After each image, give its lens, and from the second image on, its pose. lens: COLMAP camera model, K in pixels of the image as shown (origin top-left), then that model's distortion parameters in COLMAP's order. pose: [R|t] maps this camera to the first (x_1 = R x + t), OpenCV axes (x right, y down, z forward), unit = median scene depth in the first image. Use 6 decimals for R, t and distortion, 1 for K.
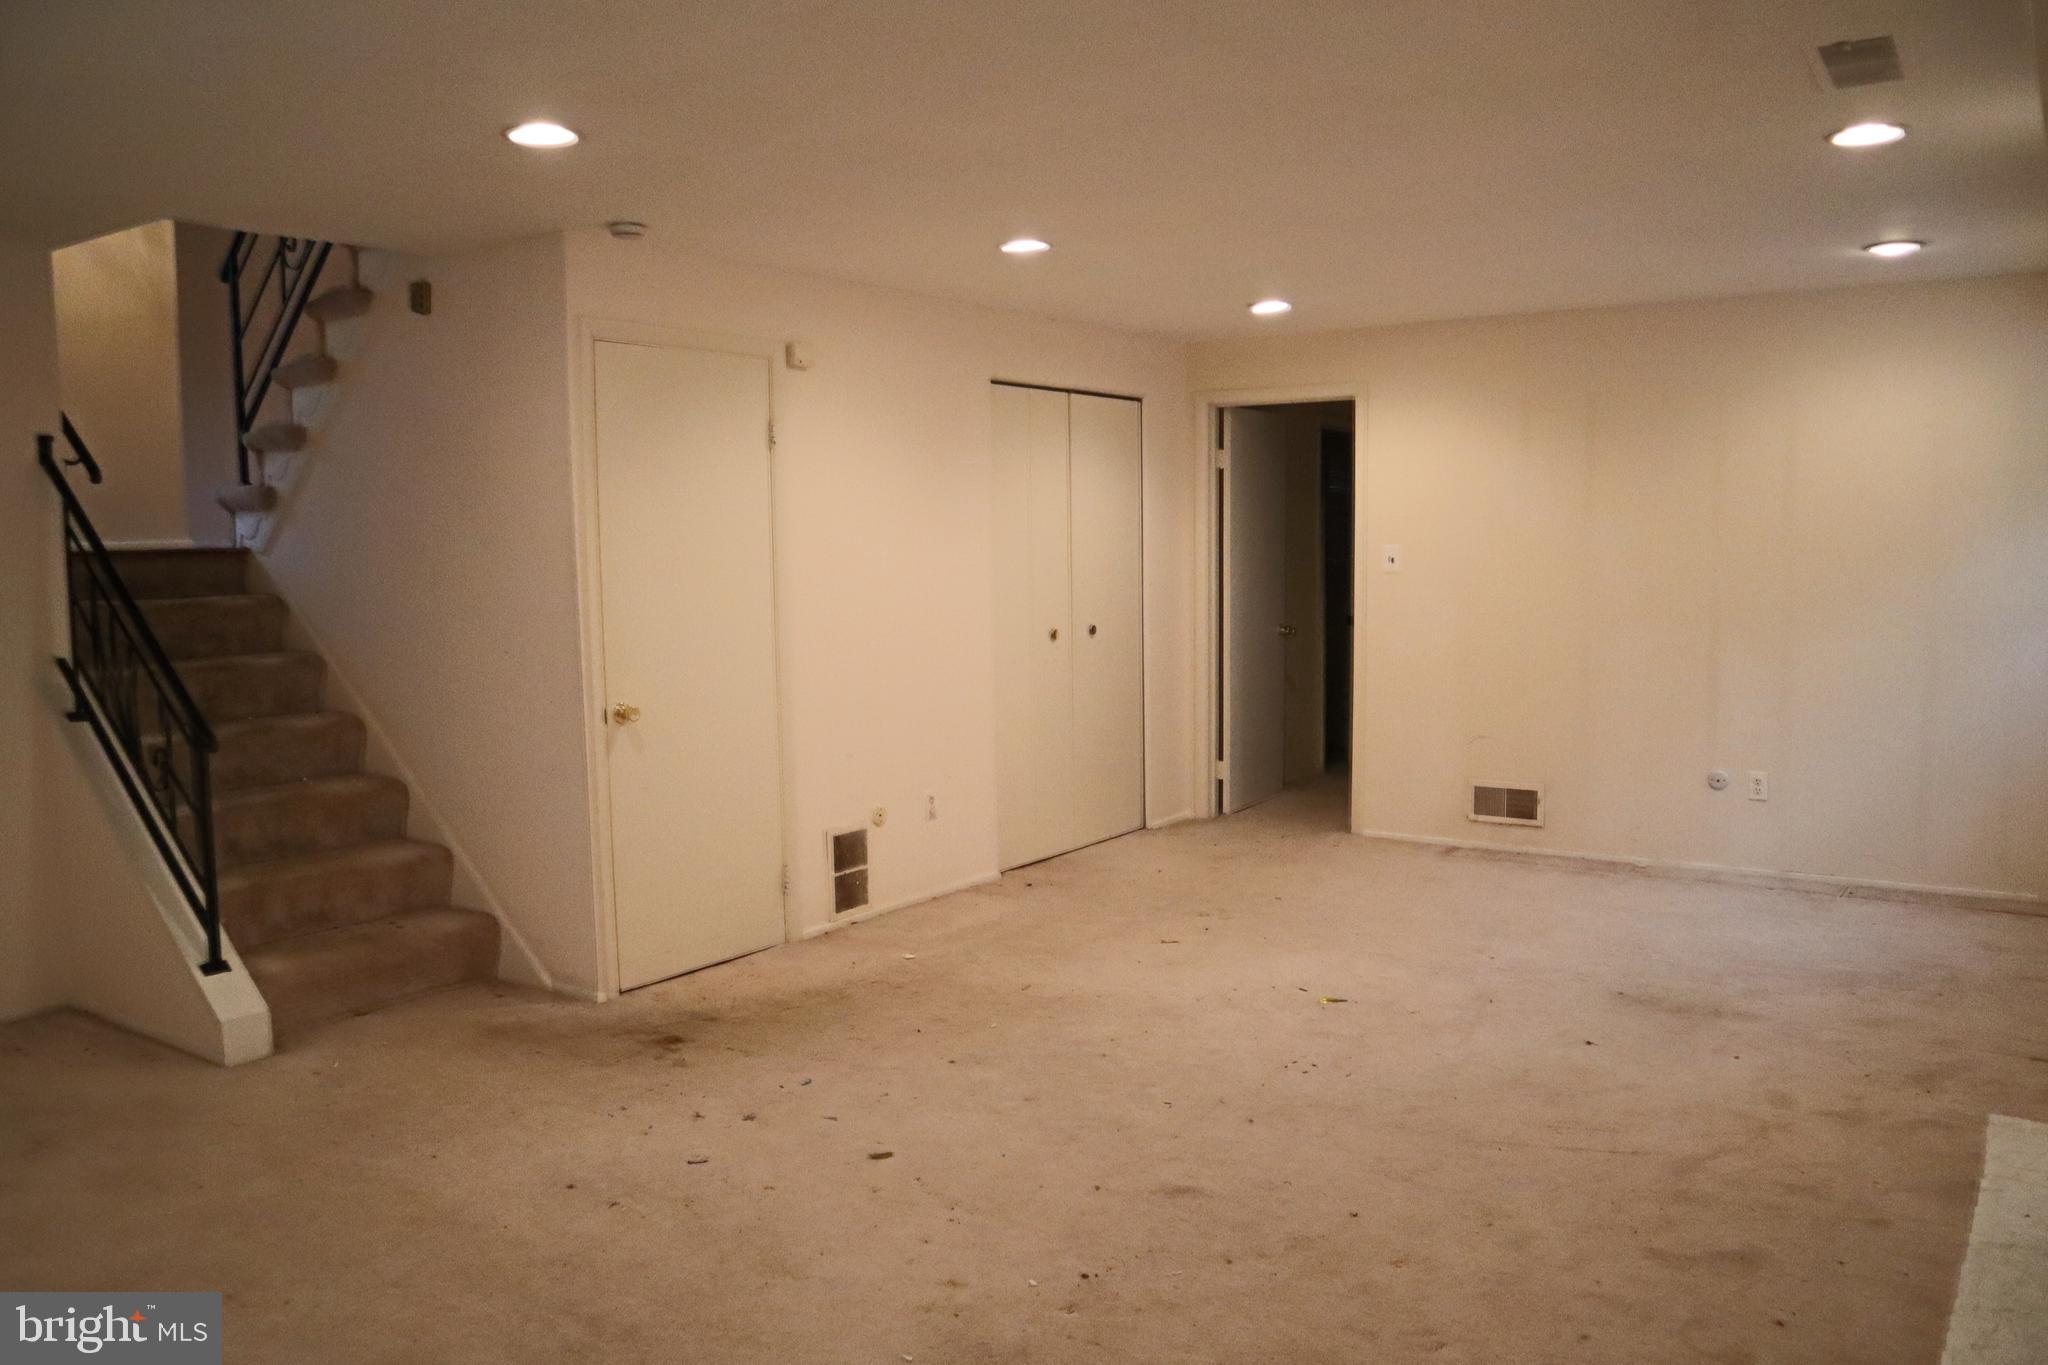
lens RADIAL K [[1579.7, 0, 1033.9], [0, 1579.7, 694.7], [0, 0, 1]] dist [-0.146181, 0.138602]
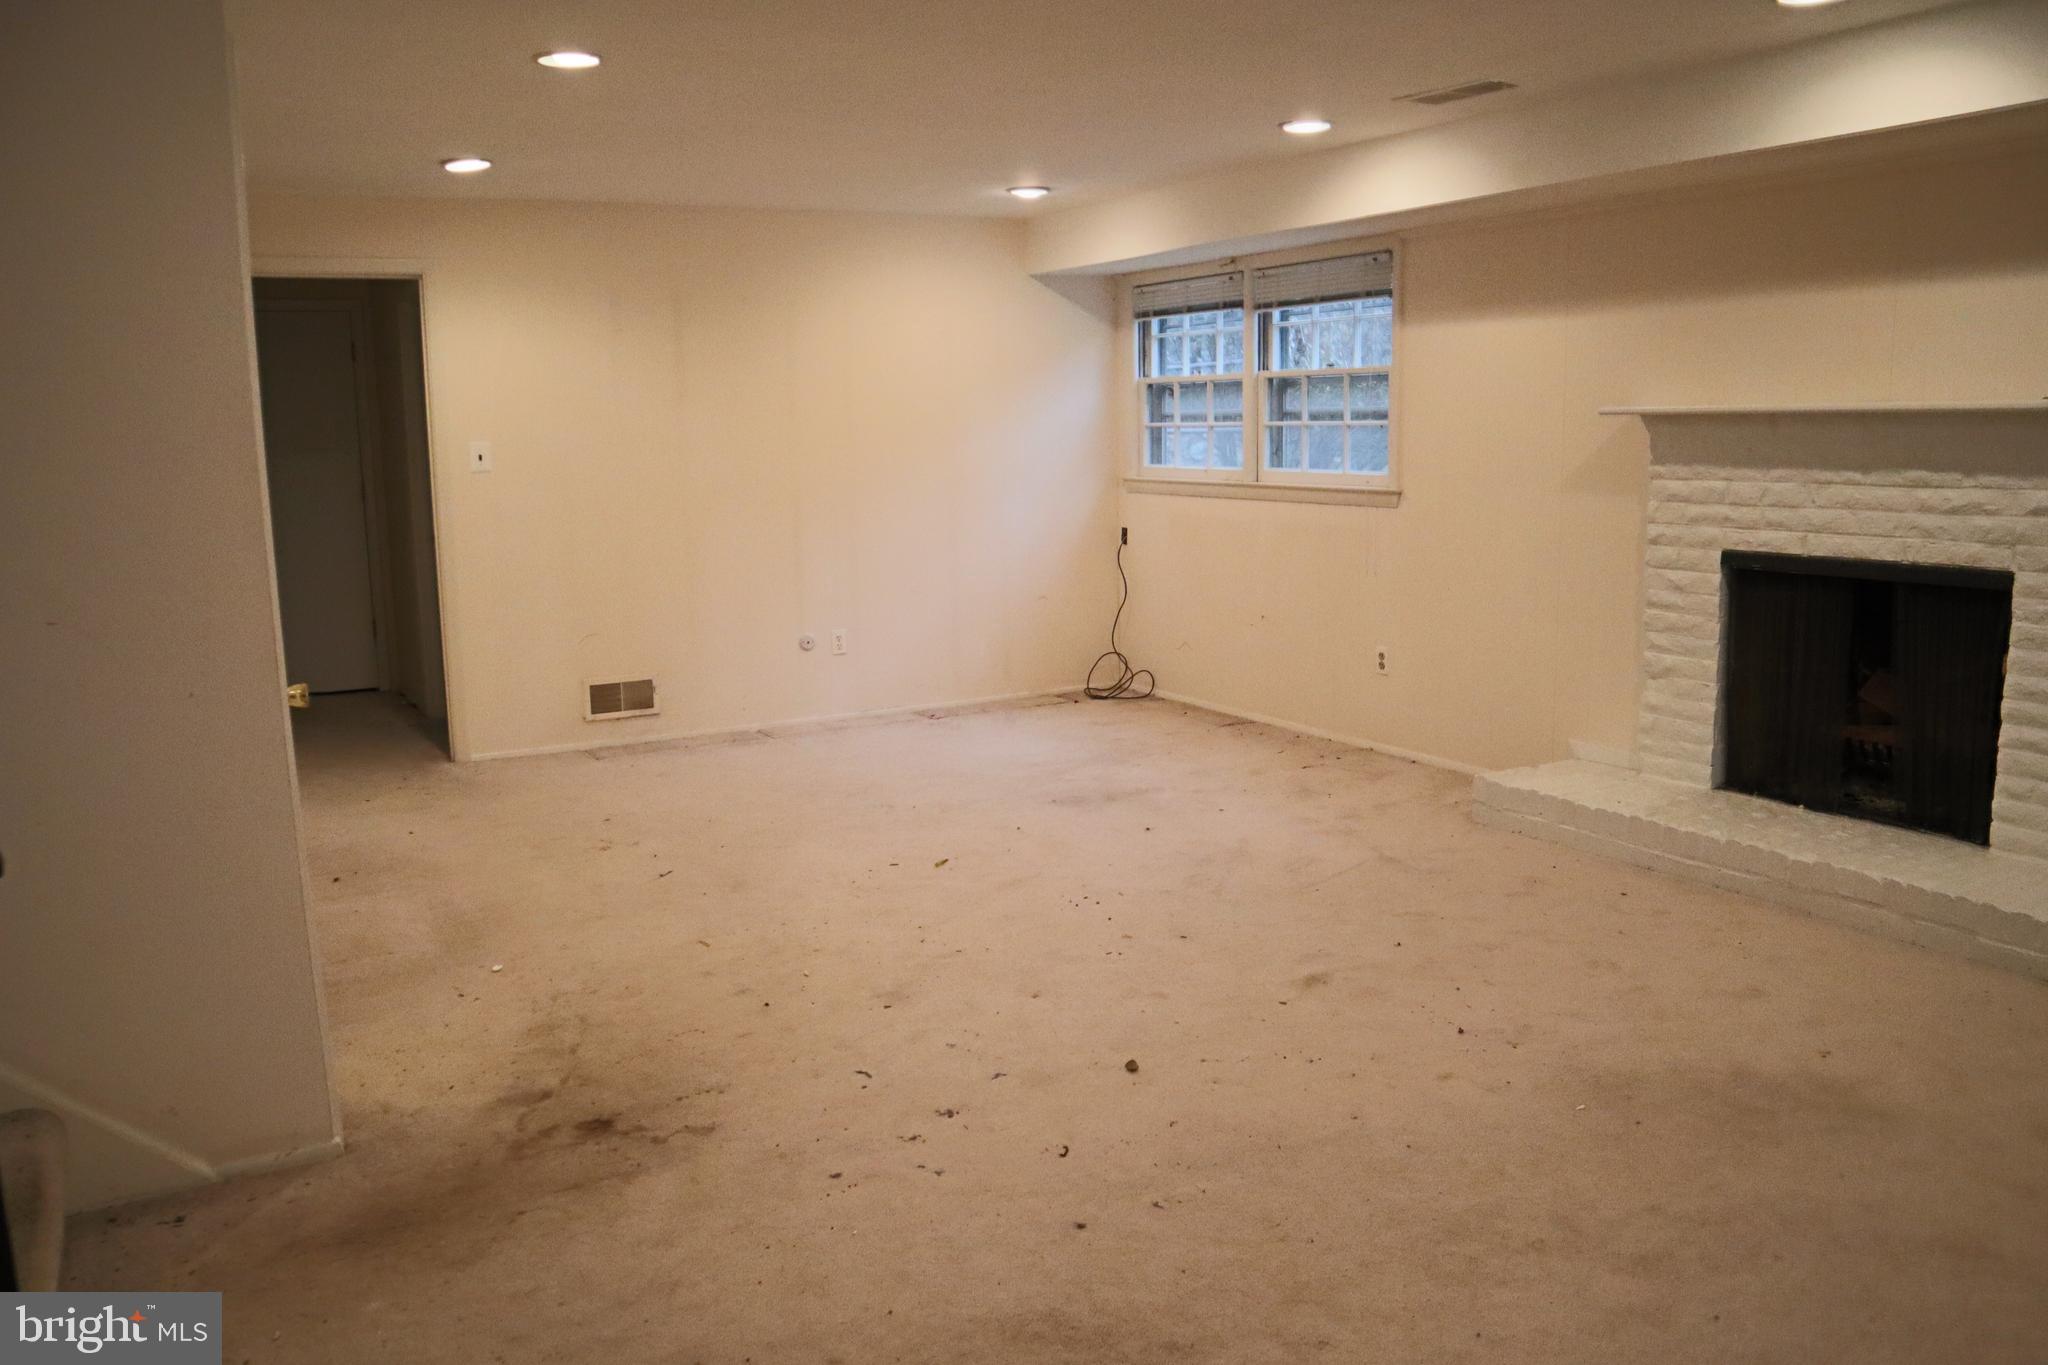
lens RADIAL K [[1579.7, 0, 1033.9], [0, 1579.7, 694.7], [0, 0, 1]] dist [-0.146181, 0.138602]
pose [[0.424726, -0.148527, 0.893055, -0.527866], [0.100984, 0.988067, 0.116302, -0.024214], [-0.899672, 0.040788, 0.434657, 0.356720]]
